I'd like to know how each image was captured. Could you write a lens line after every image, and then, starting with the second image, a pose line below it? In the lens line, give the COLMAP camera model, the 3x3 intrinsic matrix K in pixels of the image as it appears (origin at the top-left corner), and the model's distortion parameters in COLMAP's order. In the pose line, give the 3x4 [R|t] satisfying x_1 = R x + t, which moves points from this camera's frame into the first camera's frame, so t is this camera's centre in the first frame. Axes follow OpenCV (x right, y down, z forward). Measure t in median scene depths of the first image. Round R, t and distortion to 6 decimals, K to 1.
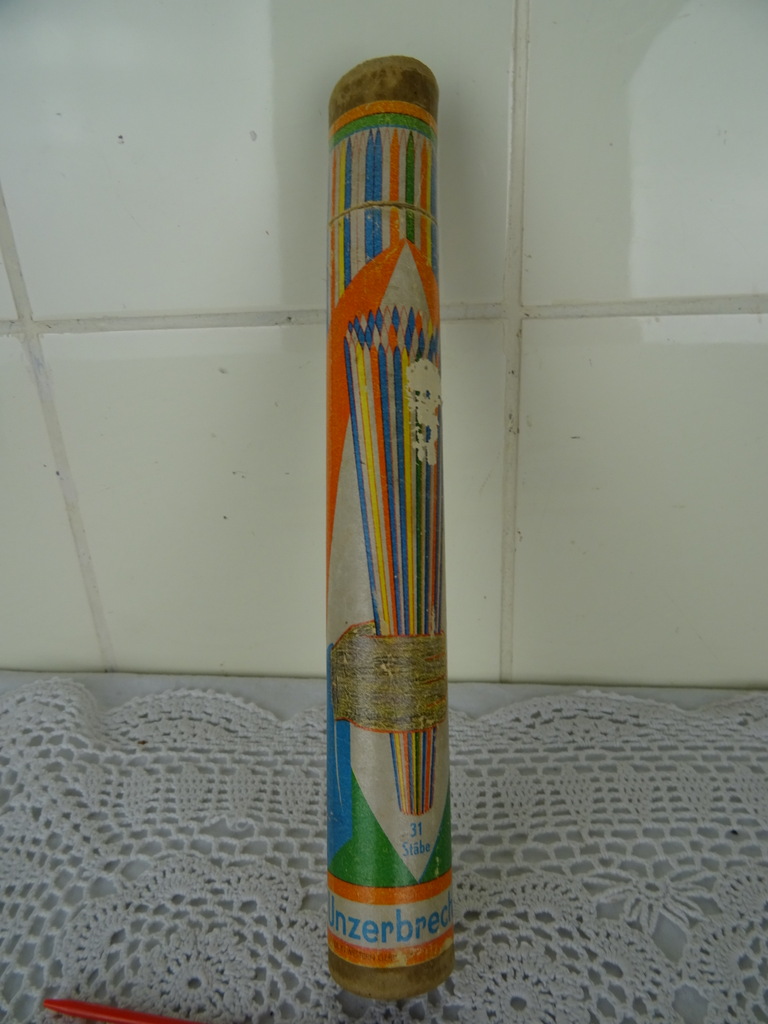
lens RADIAL K [[727.0, 0, 382.1], [0, 727.0, 504.7], [0, 0, 1]] dist [0.015822, -0.037747]
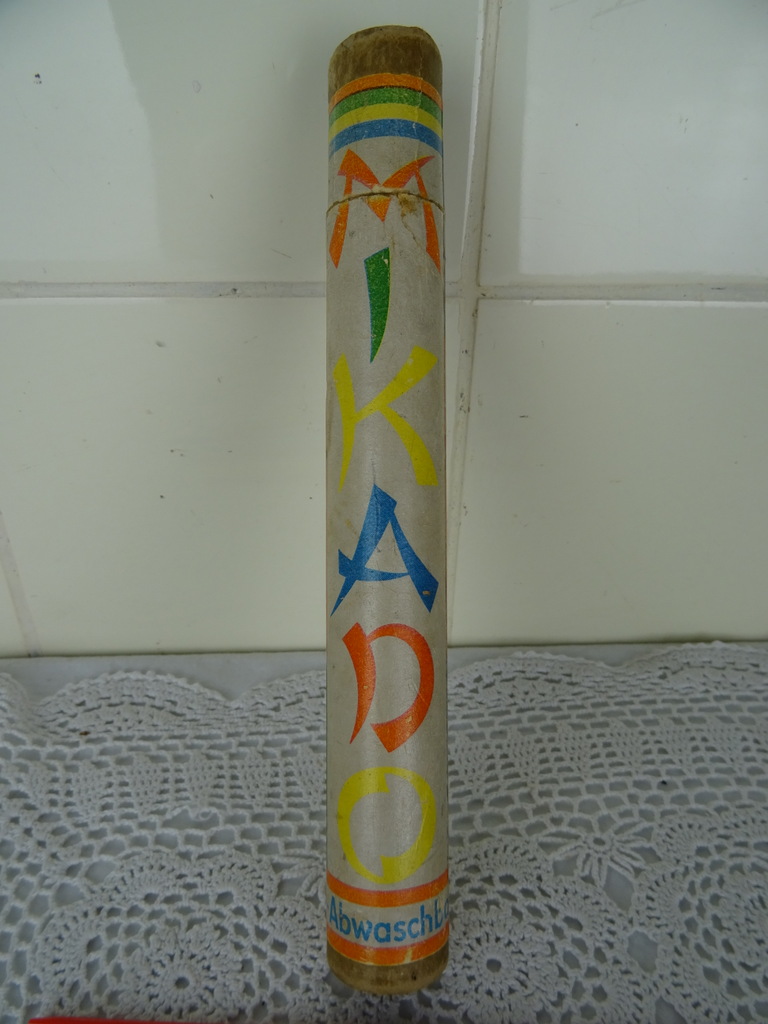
lens RADIAL K [[727.0, 0, 382.2], [0, 727.0, 506.2], [0, 0, 1]] dist [0.015822, -0.037747]
pose [[0.986097, -0.022893, 0.164586, -0.121311], [0.004365, 0.993691, 0.112064, -0.101642], [-0.166113, -0.109787, 0.979976, 0.032214]]
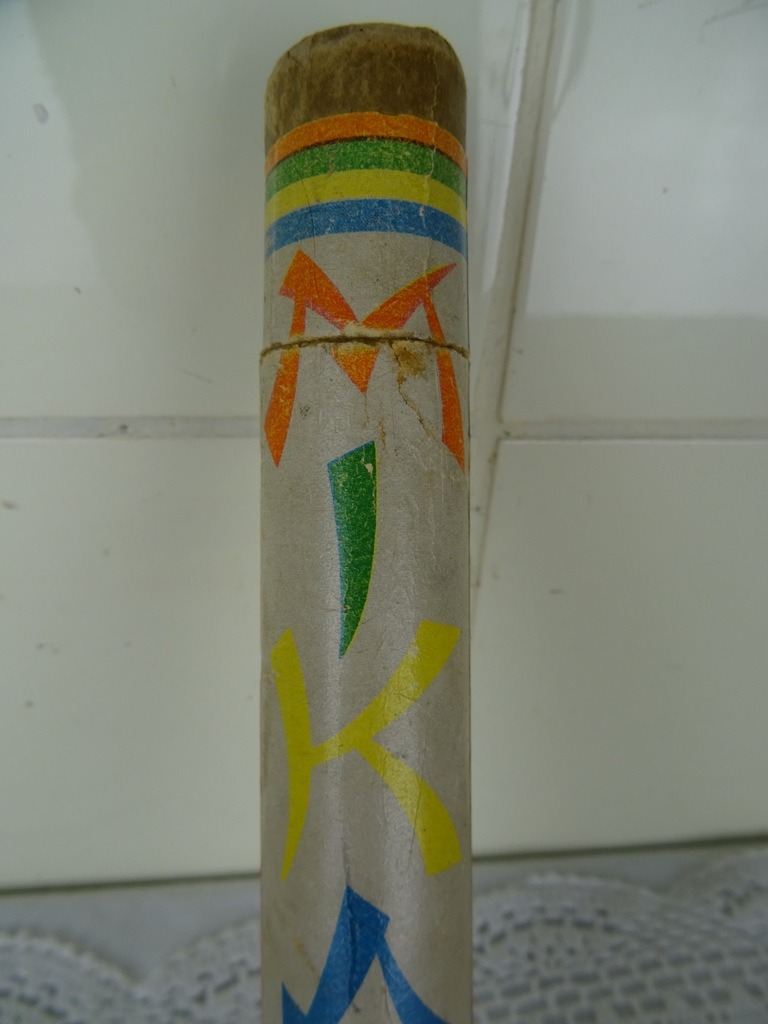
lens RADIAL K [[727.0, 0, 383.6], [0, 727.0, 508.8], [0, 0, 1]] dist [0.015822, -0.037747]
pose [[0.975430, -0.023743, 0.219025, -0.062752], [-0.002619, 0.992855, 0.119295, -0.315756], [-0.220293, -0.116937, 0.968399, 0.445960]]
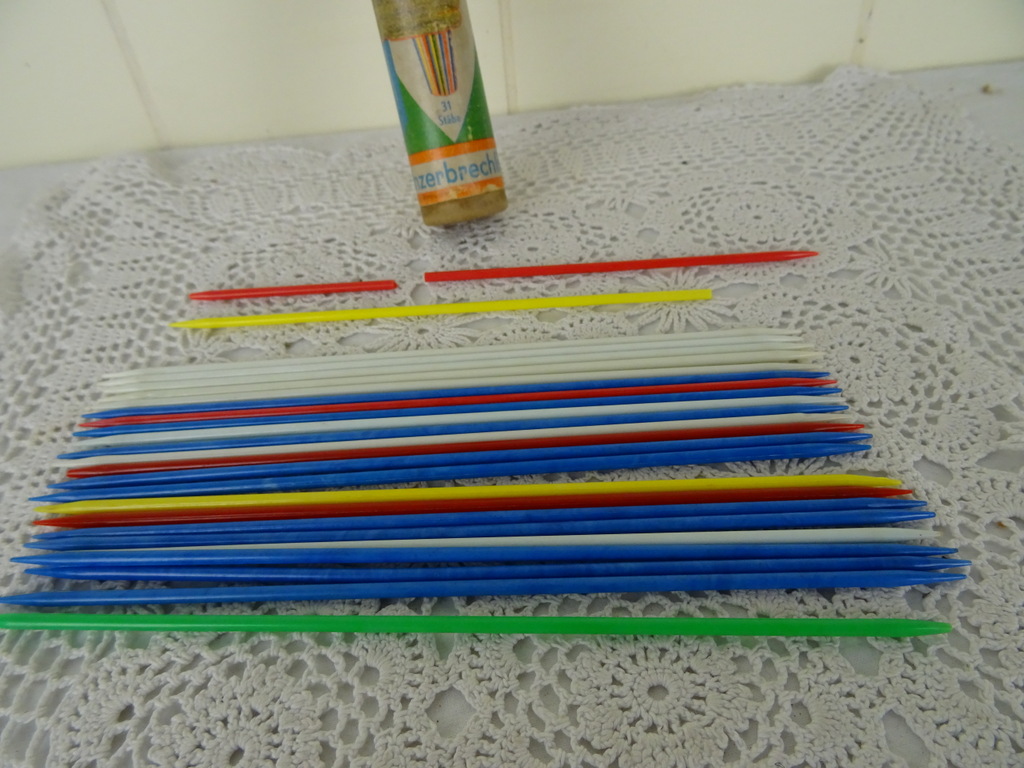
lens RADIAL K [[727.0, 0, 516.5], [0, 727.0, 380.1], [0, 0, 1]] dist [0.015822, -0.037747]
pose [[0.981987, -0.144630, 0.121588, -0.048766], [0.102800, 0.948874, 0.298447, 0.431500], [-0.158537, -0.280572, 0.946650, -0.370865]]
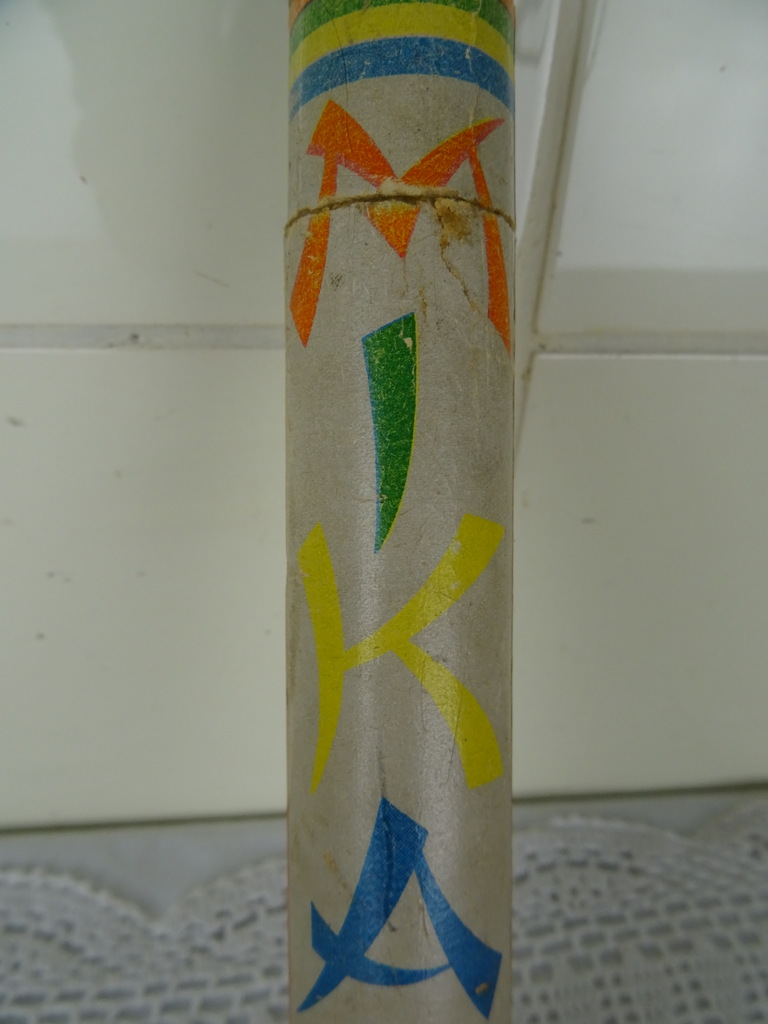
lens RADIAL K [[727.0, 0, 384.2], [0, 727.0, 509.9], [0, 0, 1]] dist [0.015822, -0.037747]
pose [[0.977899, -0.030986, 0.206770, -0.072082], [-0.003454, 0.986428, 0.164159, -0.262157], [-0.209051, -0.161245, 0.964519, 0.482821]]
